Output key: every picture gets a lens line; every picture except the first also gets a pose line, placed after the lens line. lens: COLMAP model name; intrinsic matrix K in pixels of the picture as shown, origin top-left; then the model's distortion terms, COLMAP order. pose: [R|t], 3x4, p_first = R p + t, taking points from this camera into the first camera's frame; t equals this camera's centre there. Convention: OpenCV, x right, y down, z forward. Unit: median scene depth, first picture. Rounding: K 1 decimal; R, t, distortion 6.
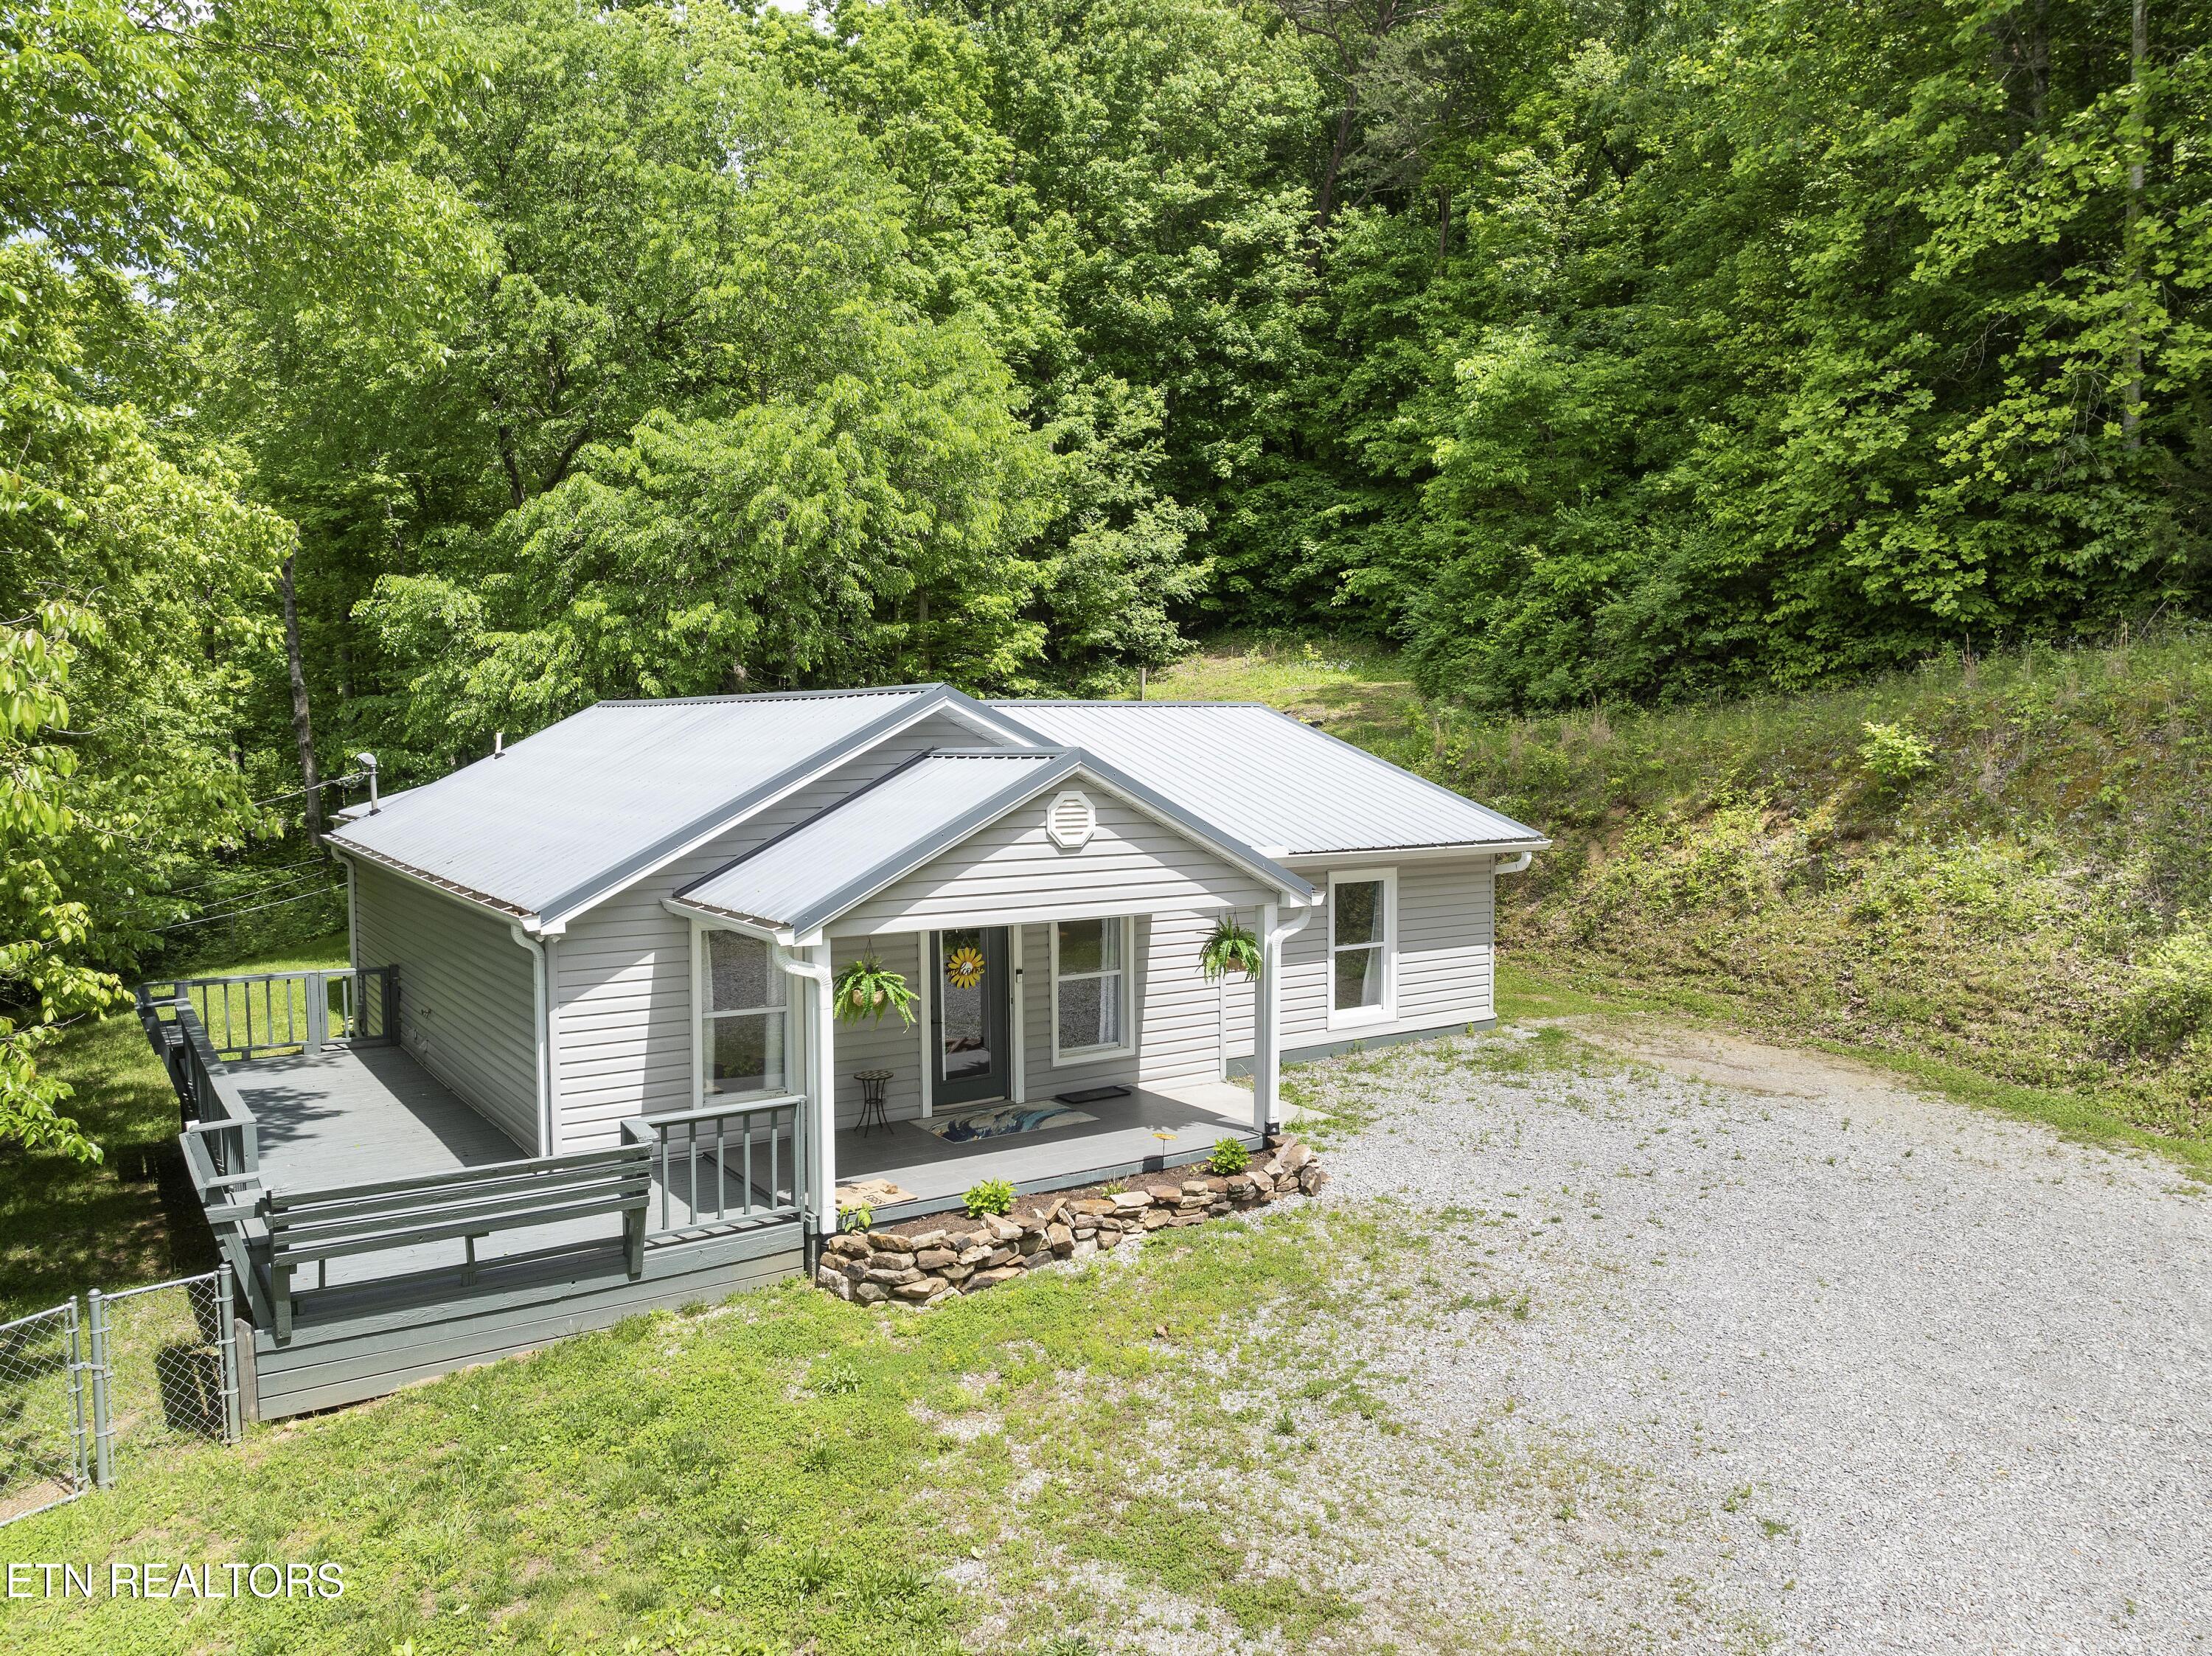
lens RADIAL K [[1560.7, 0, 1093.4], [0, 1560.7, 858.0], [0, 0, 1]] dist [-0.047571, 0.015968]
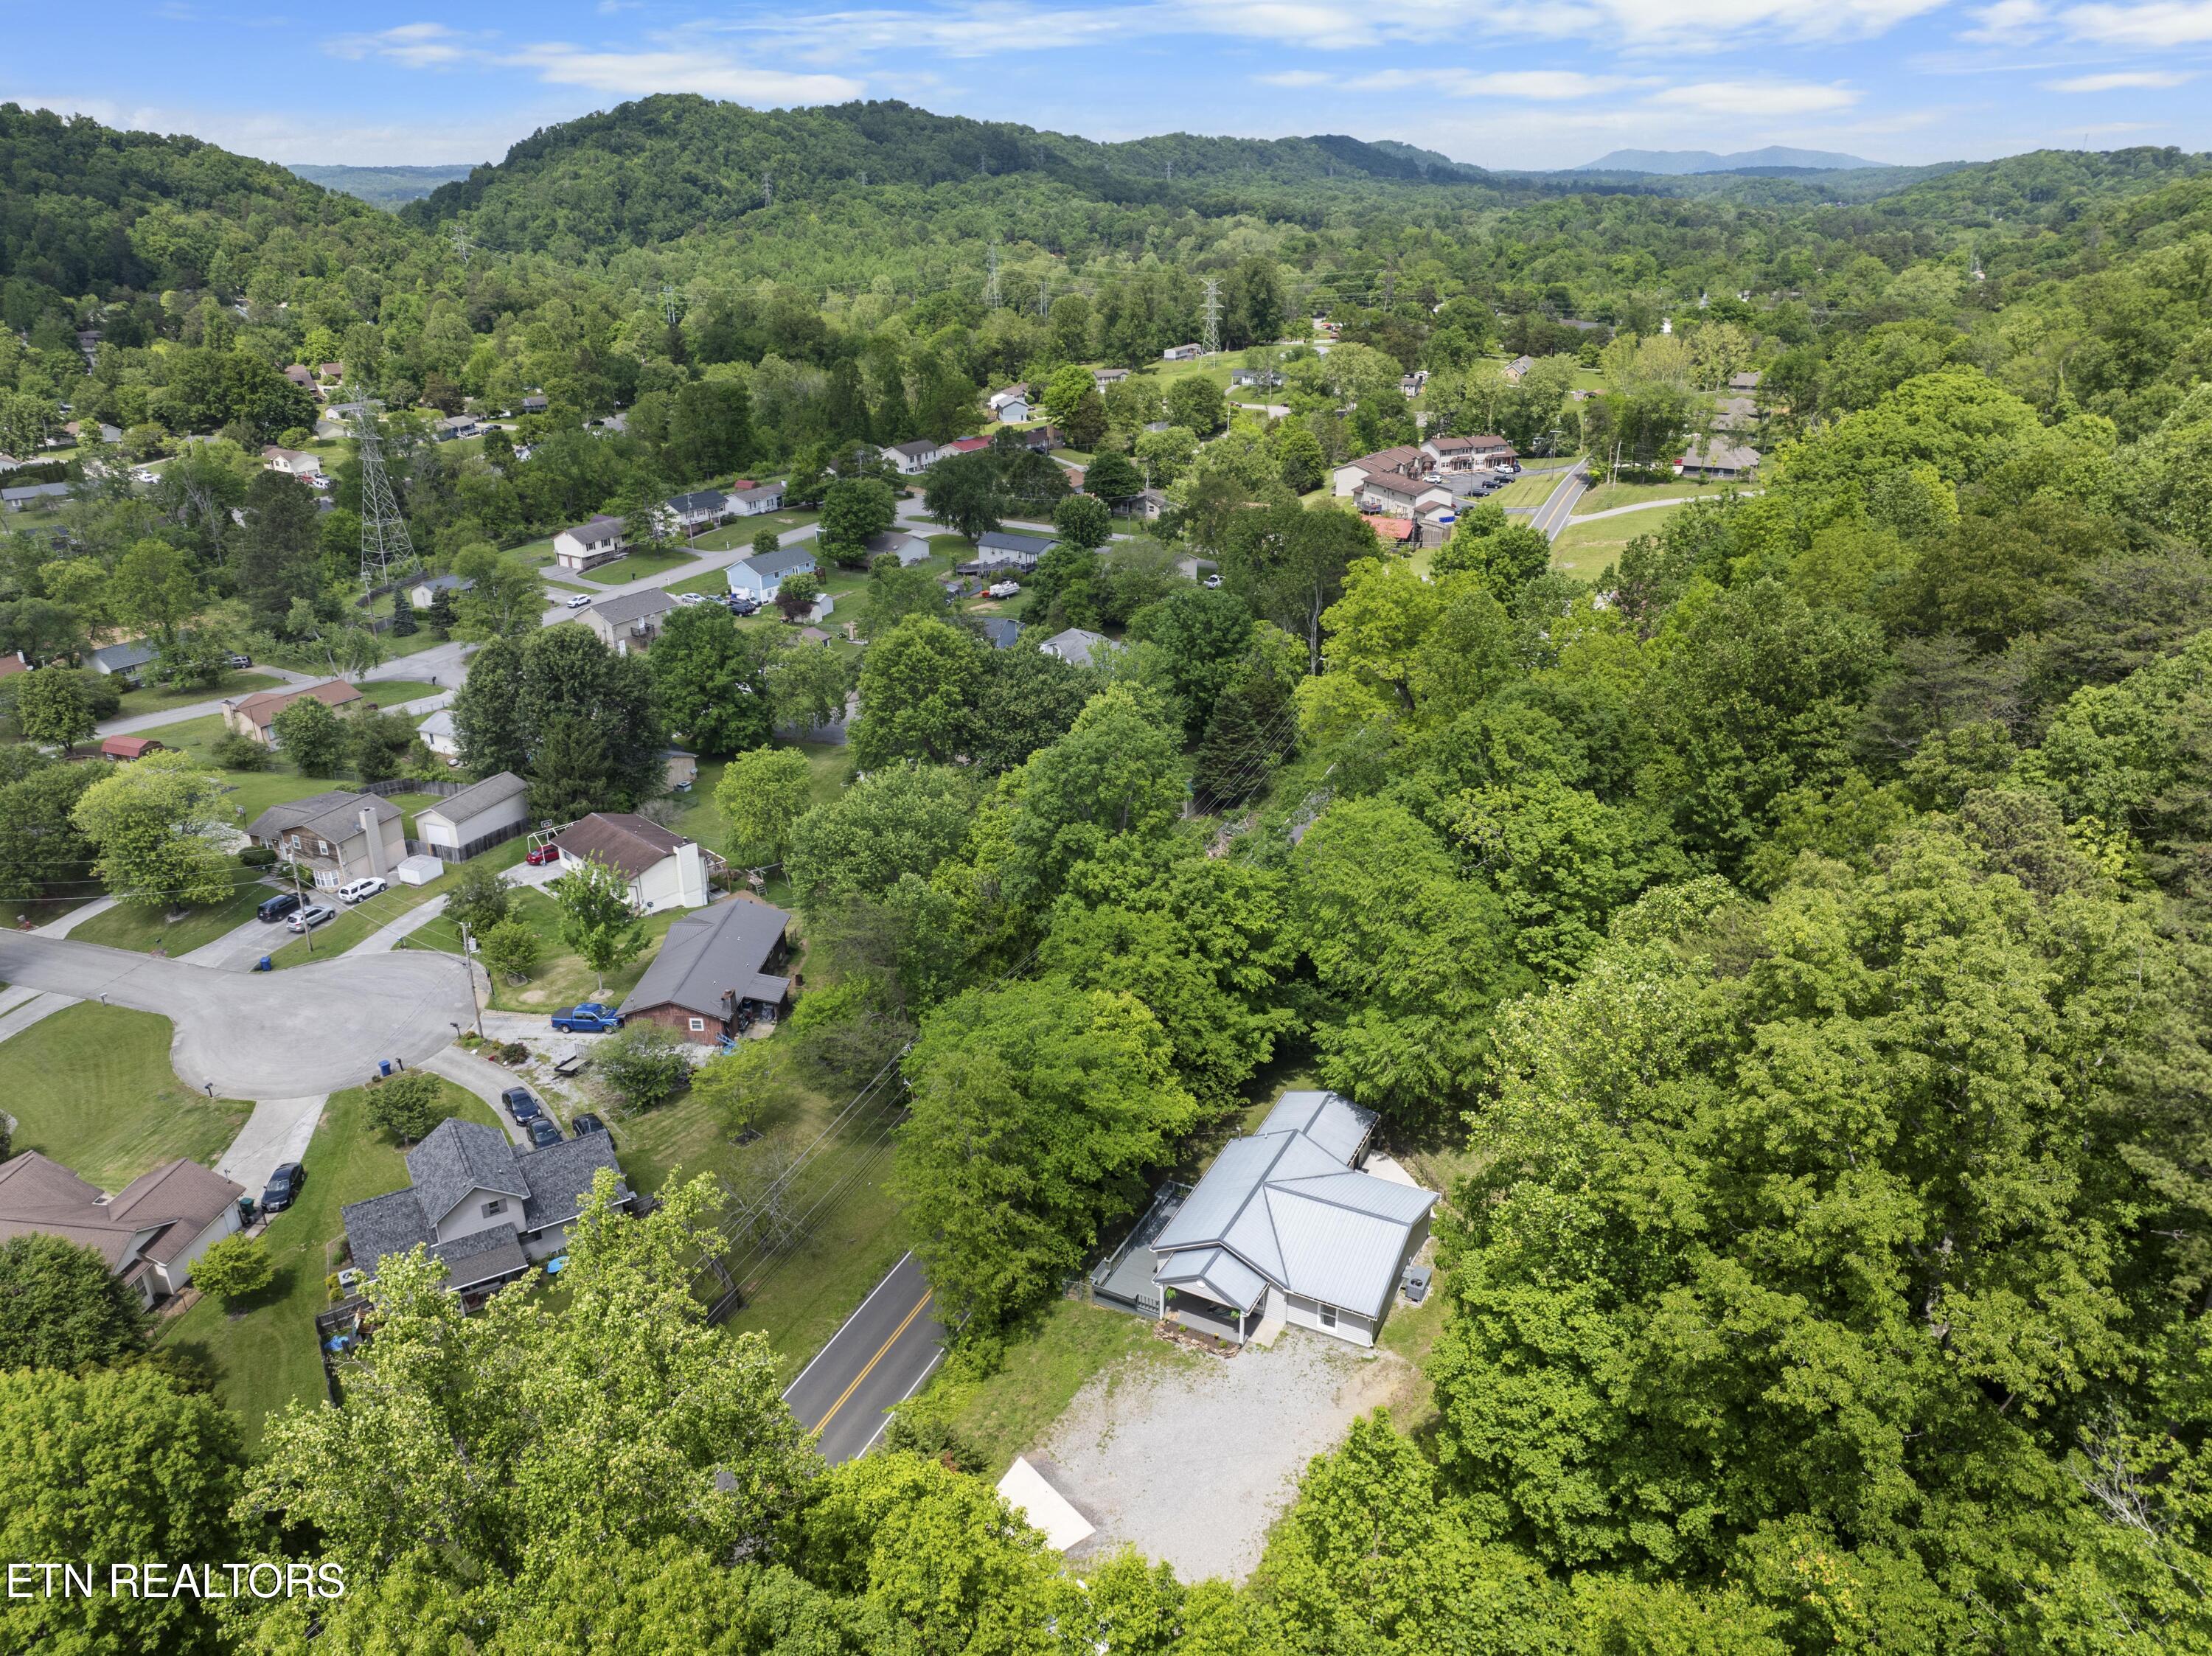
lens RADIAL K [[1560.7, 0, 1110.0], [0, 1560.7, 818.3], [0, 0, 1]] dist [-0.047571, 0.015968]
pose [[0.486196, 0.336335, -0.806531, 3.381319], [-0.062844, 0.934031, 0.351621, -3.166151], [0.871587, -0.120271, 0.475259, -1.617353]]
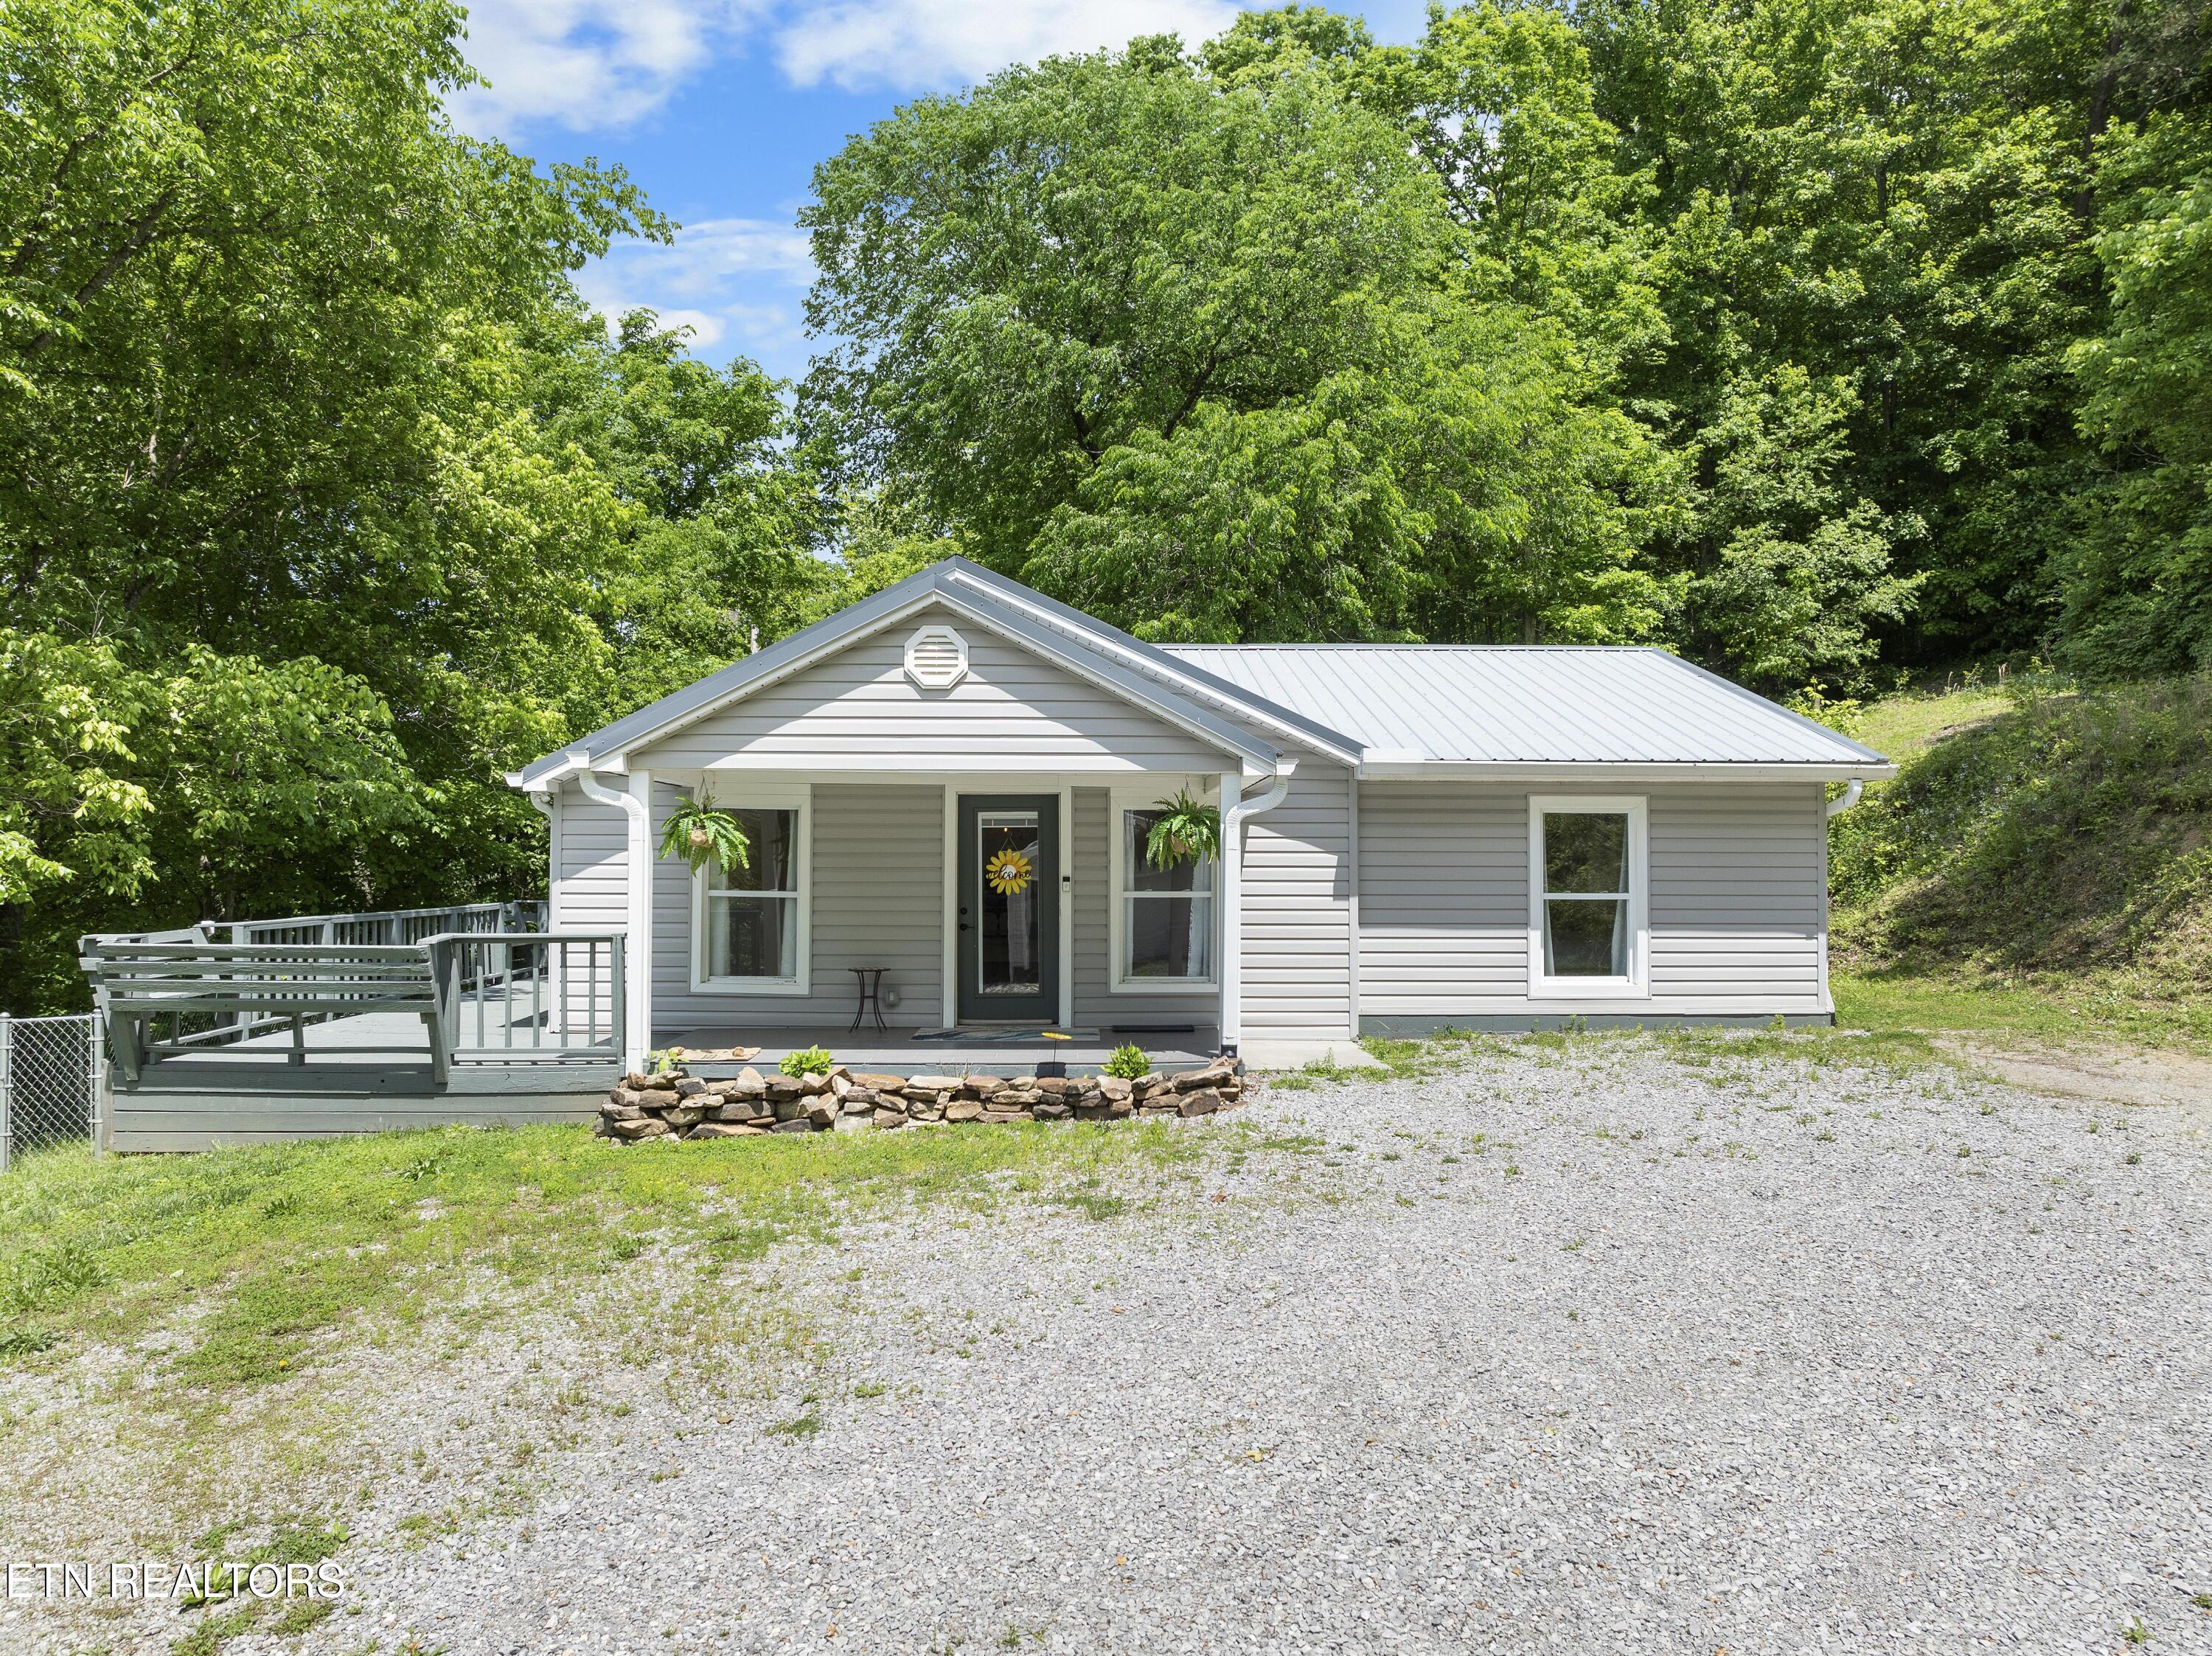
lens RADIAL K [[1560.7, 0, 1100.0], [0, 1560.7, 864.4], [0, 0, 1]] dist [-0.047571, 0.015968]
pose [[0.844071, 0.006636, -0.536190, 0.458091], [-0.047662, 0.996894, -0.062692, 0.121355], [0.534109, 0.078473, 0.841766, 0.258223]]
